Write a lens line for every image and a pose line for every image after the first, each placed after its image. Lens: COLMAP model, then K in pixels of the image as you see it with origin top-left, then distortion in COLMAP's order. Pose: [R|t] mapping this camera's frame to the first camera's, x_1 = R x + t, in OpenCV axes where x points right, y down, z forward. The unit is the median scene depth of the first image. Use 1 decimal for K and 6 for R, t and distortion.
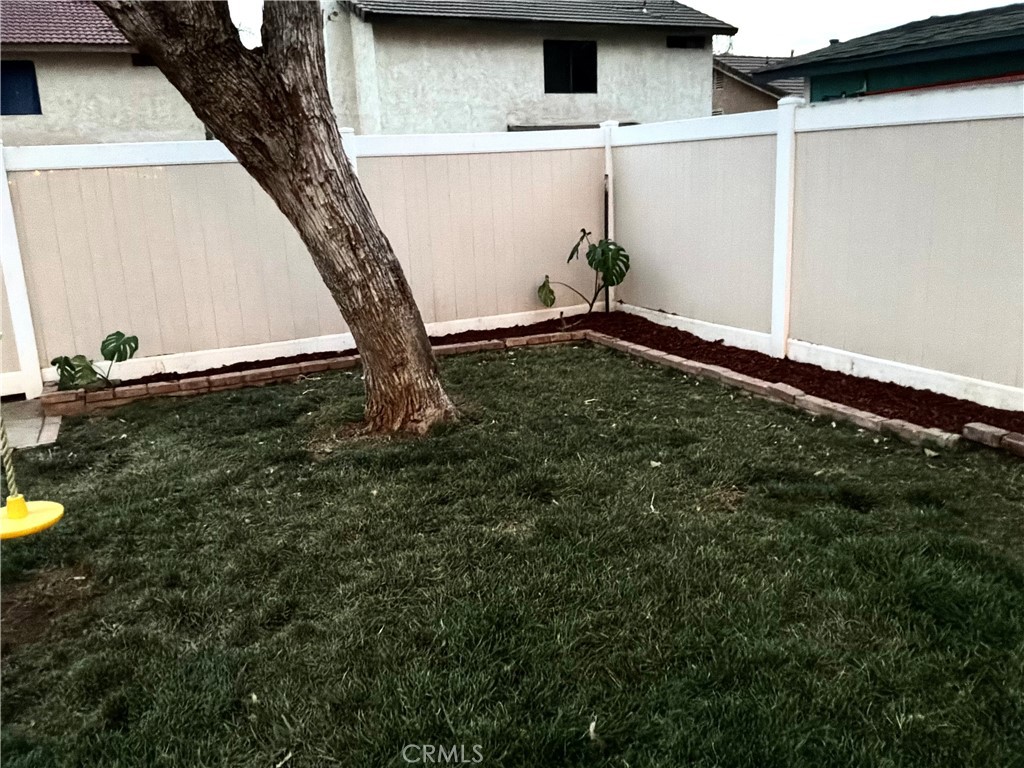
lens RADIAL K [[838.7, 0, 512.0], [0, 838.7, 384.0], [0, 0, 1]] dist [0.074369, -0.136481]
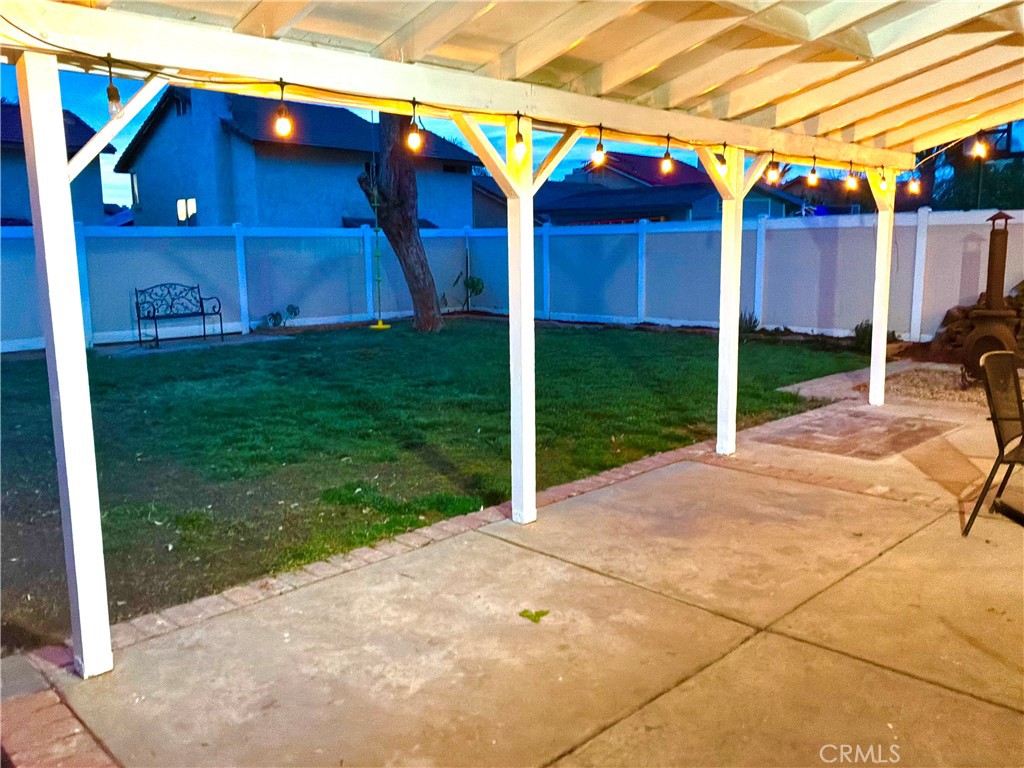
lens RADIAL K [[838.7, 0, 512.0], [0, 838.7, 384.0], [0, 0, 1]] dist [0.074369, -0.136481]
pose [[0.949066, -0.019110, 0.314498, -0.829418], [0.049993, 0.994648, -0.090427, 0.542800], [-0.311087, 0.101544, 0.944941, -1.910123]]
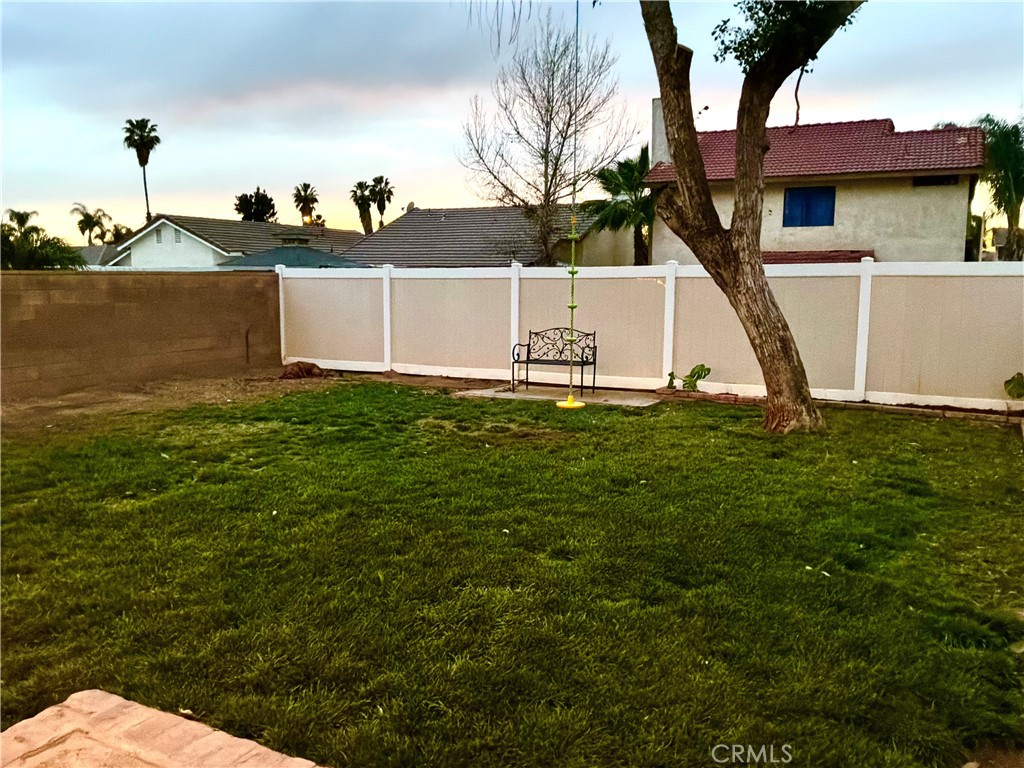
lens RADIAL K [[838.7, 0, 512.0], [0, 838.7, 384.0], [0, 0, 1]] dist [0.074369, -0.136481]
pose [[0.581543, 0.143157, -0.800821, 1.035613], [-0.224342, 0.974445, 0.011282, 0.071122], [0.781971, 0.173097, 0.598798, -0.571895]]
